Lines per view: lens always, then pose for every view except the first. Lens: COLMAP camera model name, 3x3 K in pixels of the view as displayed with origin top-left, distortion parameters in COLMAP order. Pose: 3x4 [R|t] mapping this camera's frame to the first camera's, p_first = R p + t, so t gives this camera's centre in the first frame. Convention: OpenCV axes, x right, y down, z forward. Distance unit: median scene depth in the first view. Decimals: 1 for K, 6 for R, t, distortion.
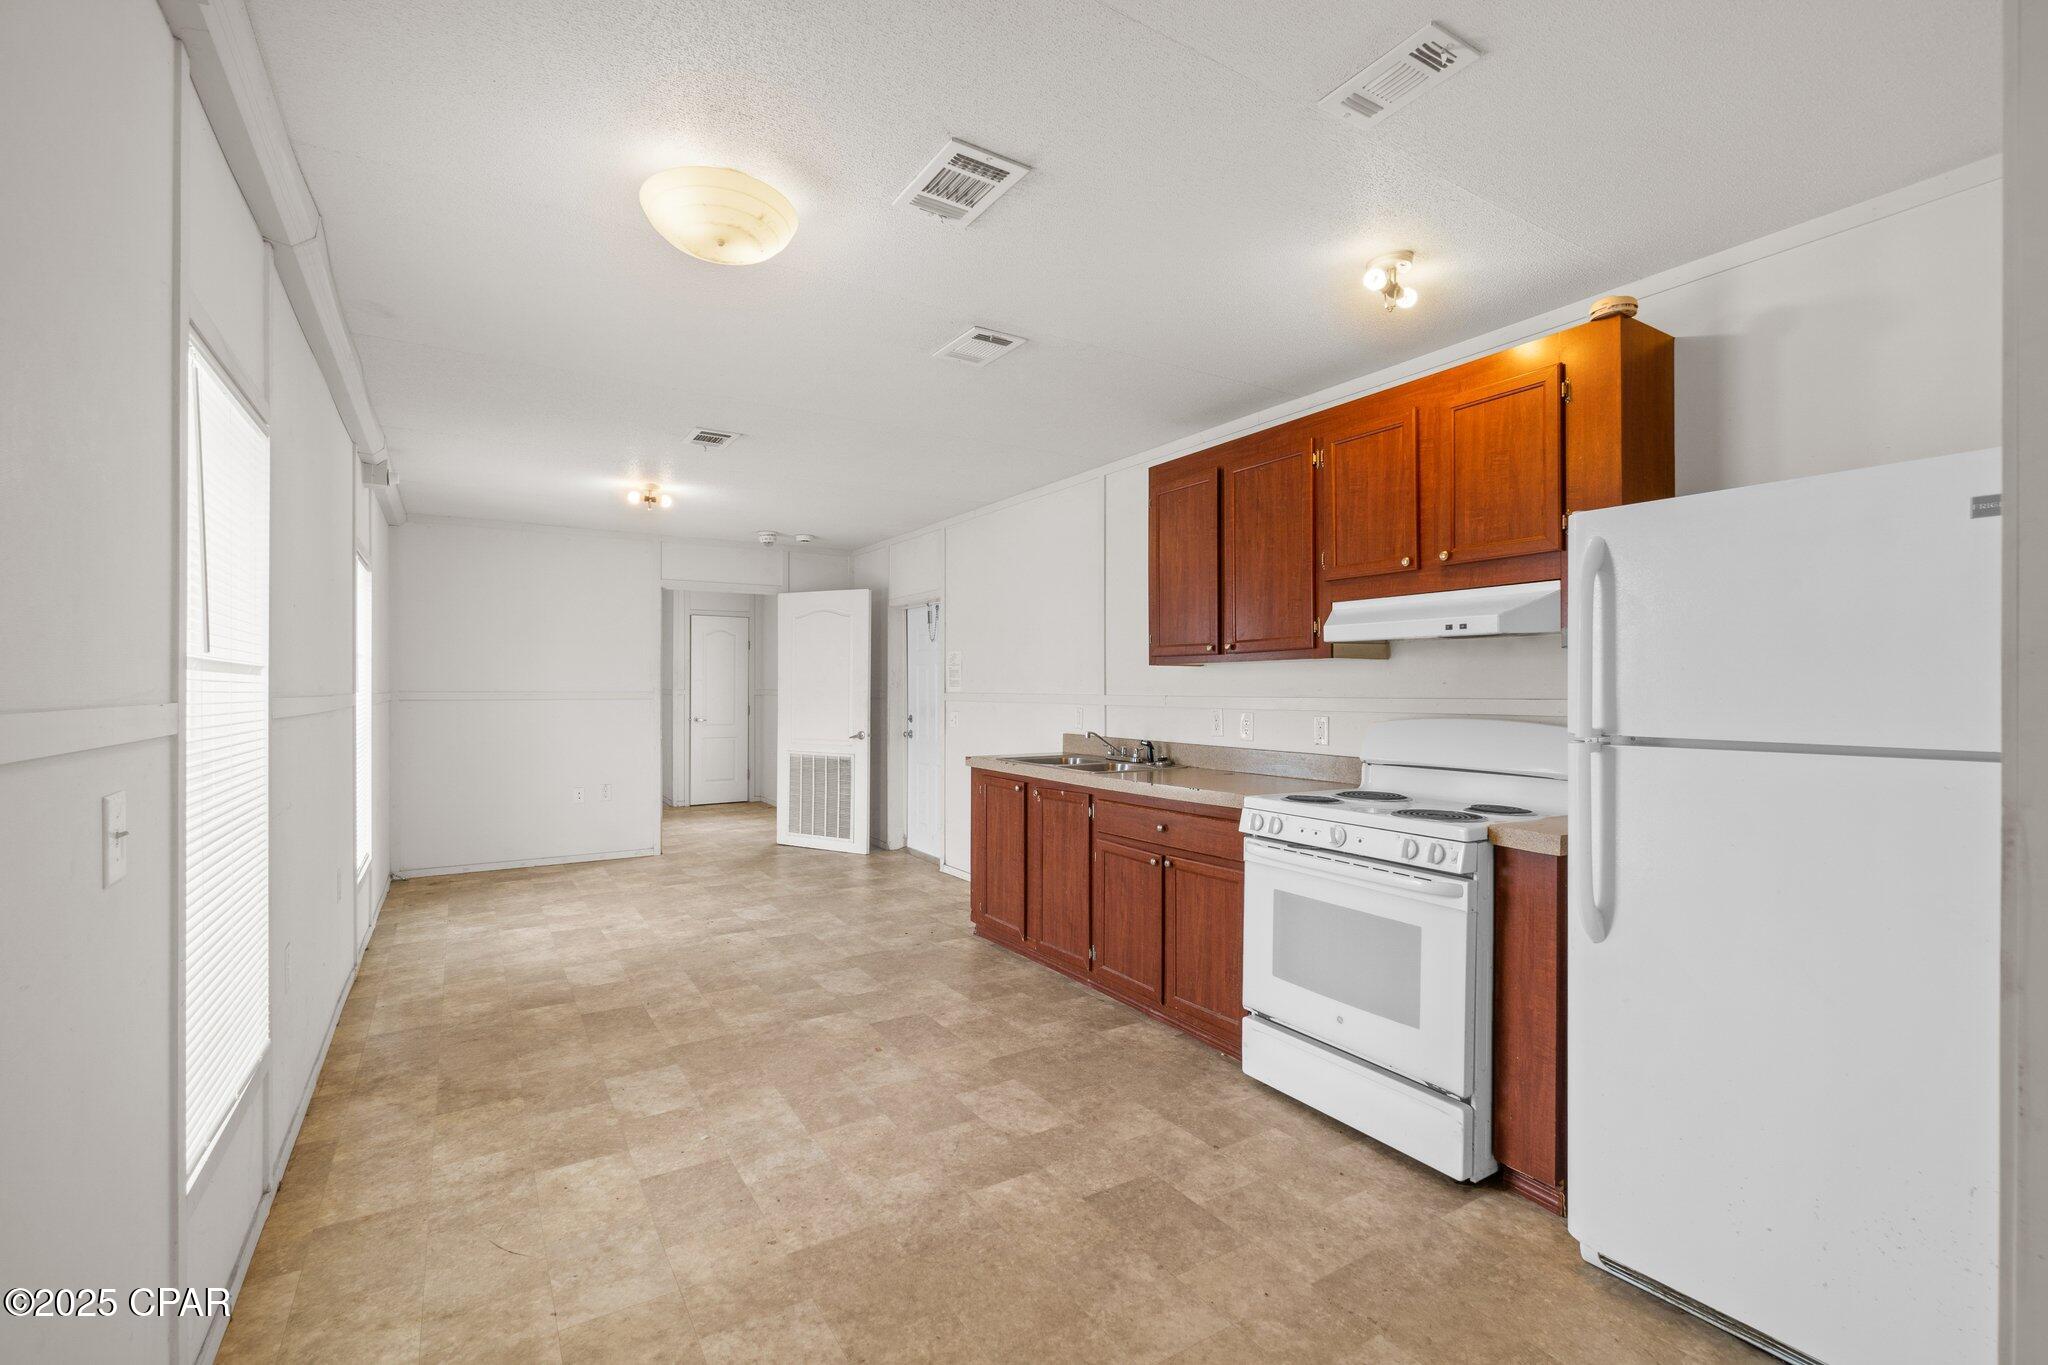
lens RADIAL K [[904.6, 0, 1015.5], [0, 904.6, 688.0], [0, 0, 1]] dist [-0.003135, 0.001075]
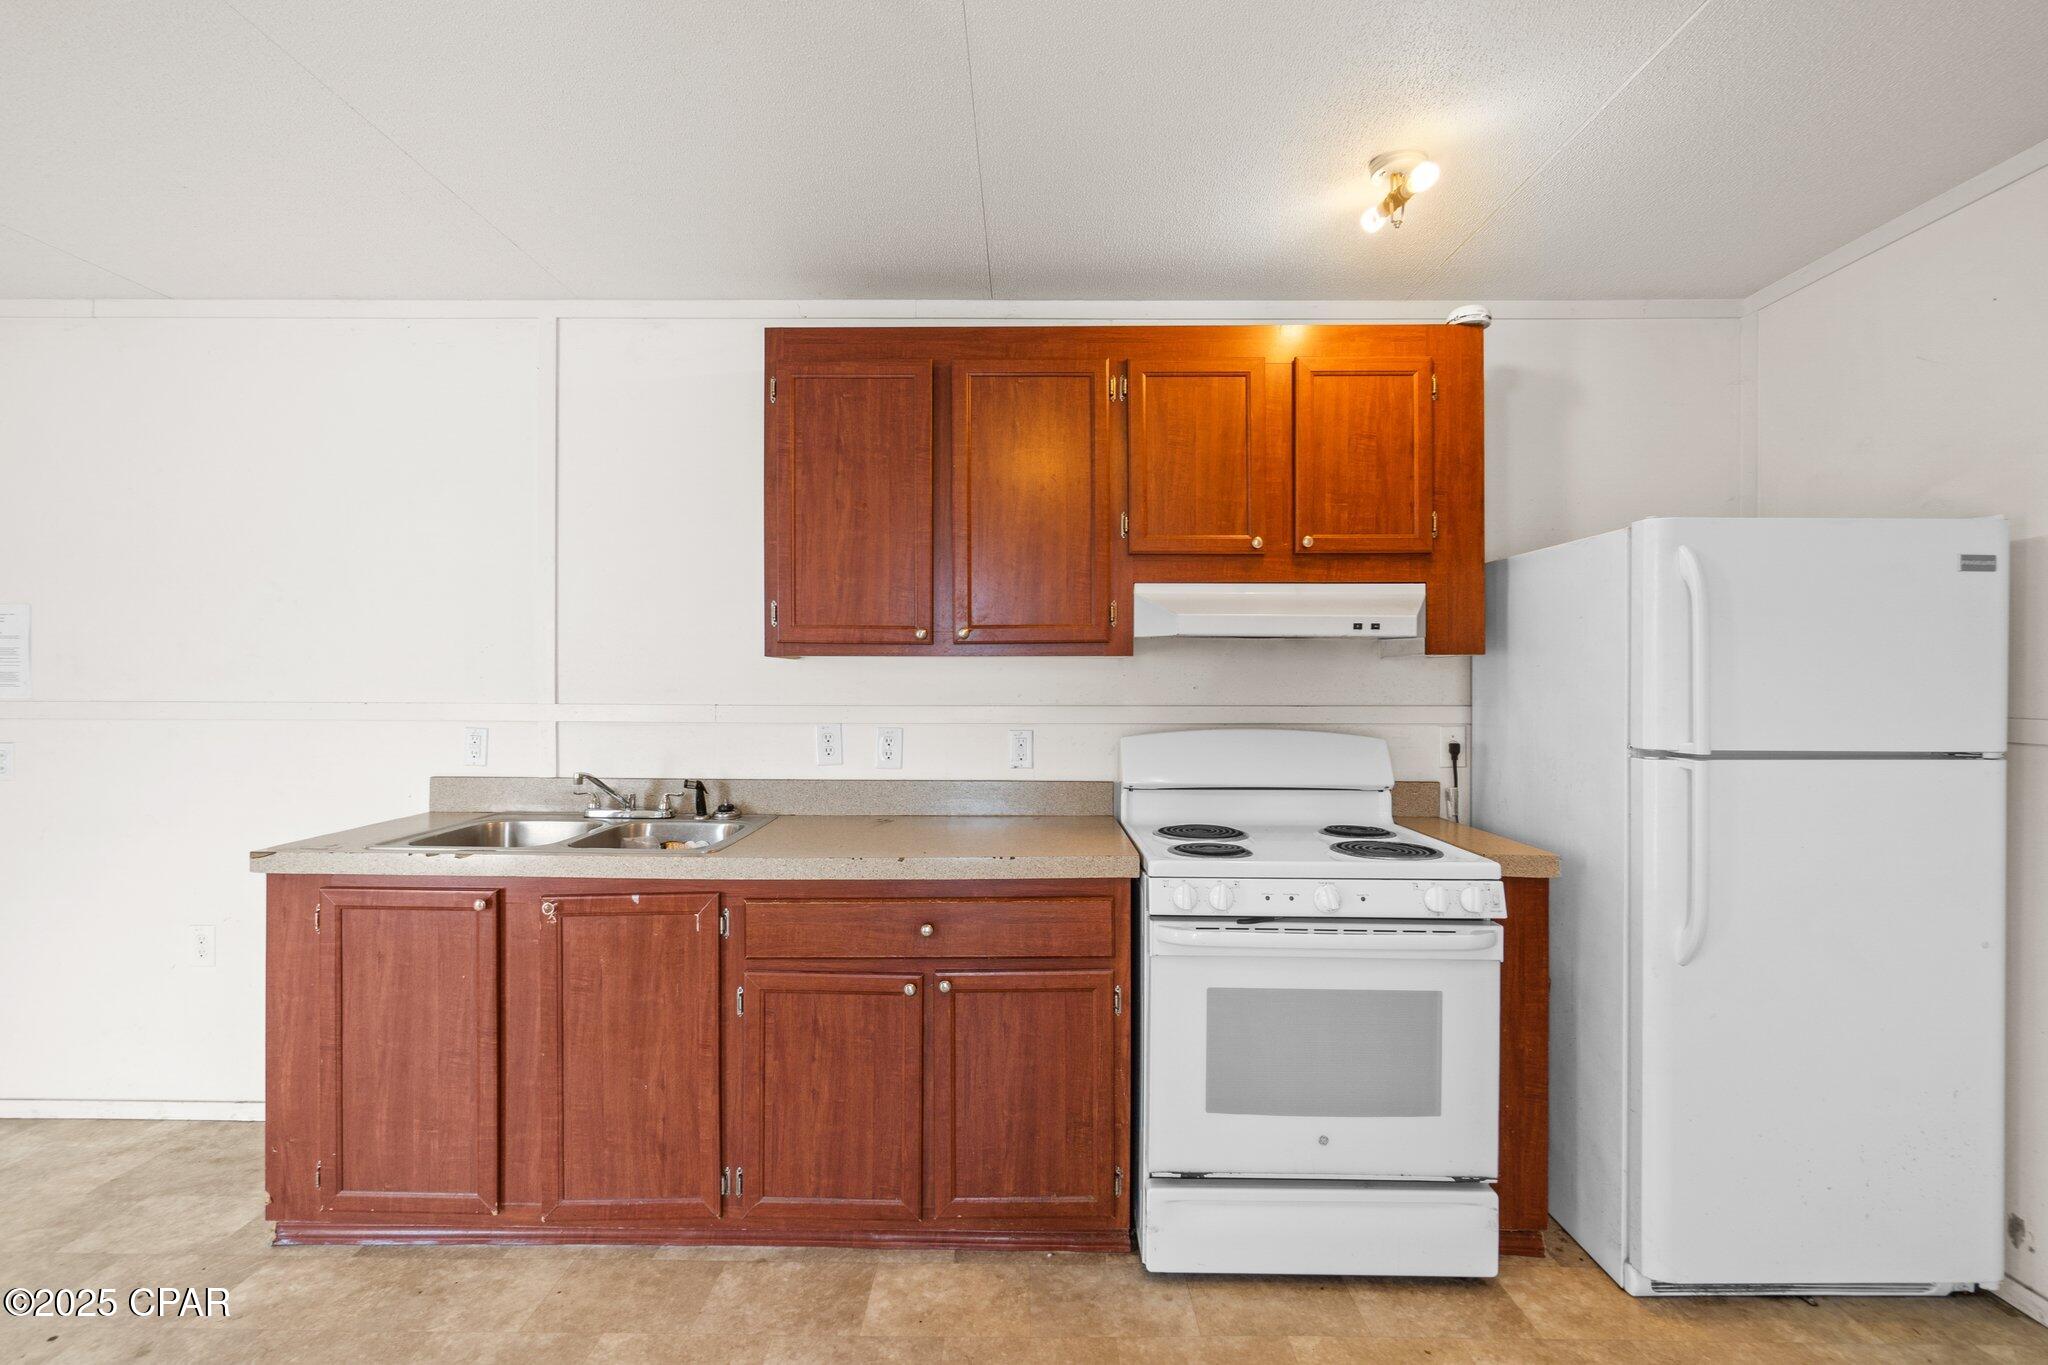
lens RADIAL K [[904.6, 0, 1020.2], [0, 904.6, 675.5], [0, 0, 1]] dist [-0.003135, 0.001075]
pose [[0.528319, 0.000955, 0.849046, -0.340020], [-0.002538, 0.999997, 0.000455, -0.016672], [-0.849042, -0.002395, 0.528320, 0.669401]]
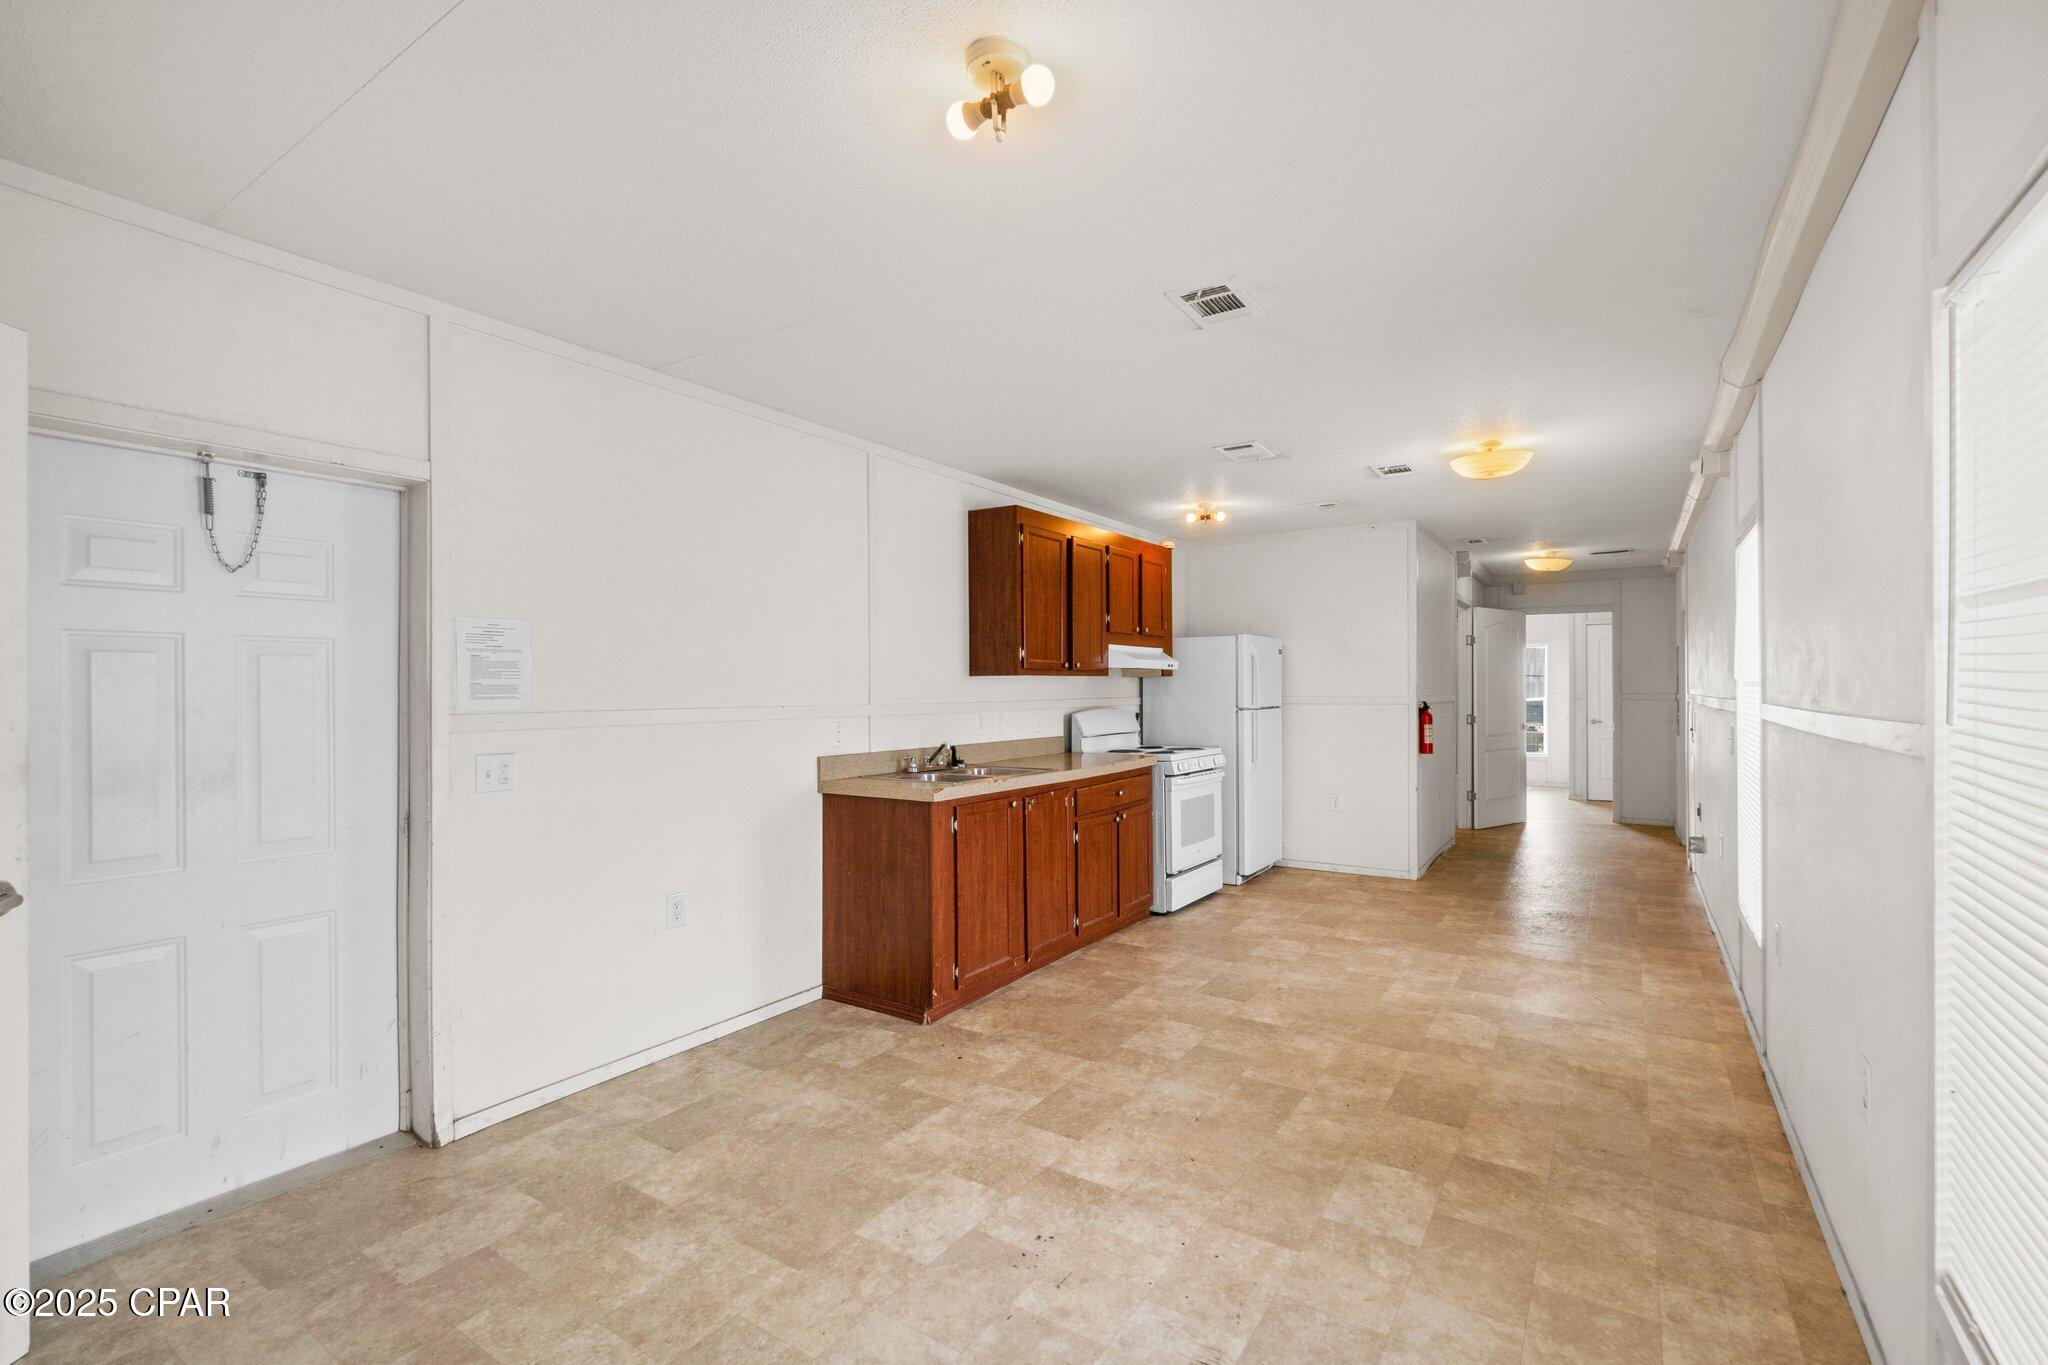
lens RADIAL K [[904.6, 0, 1032.1], [0, 904.6, 687.6], [0, 0, 1]] dist [-0.003135, 0.001075]
pose [[-0.426571, 0.001283, 0.904453, -1.131247], [0.003837, 0.999993, 0.000391, -0.012725], [-0.904446, 0.003637, -0.426573, 1.841366]]
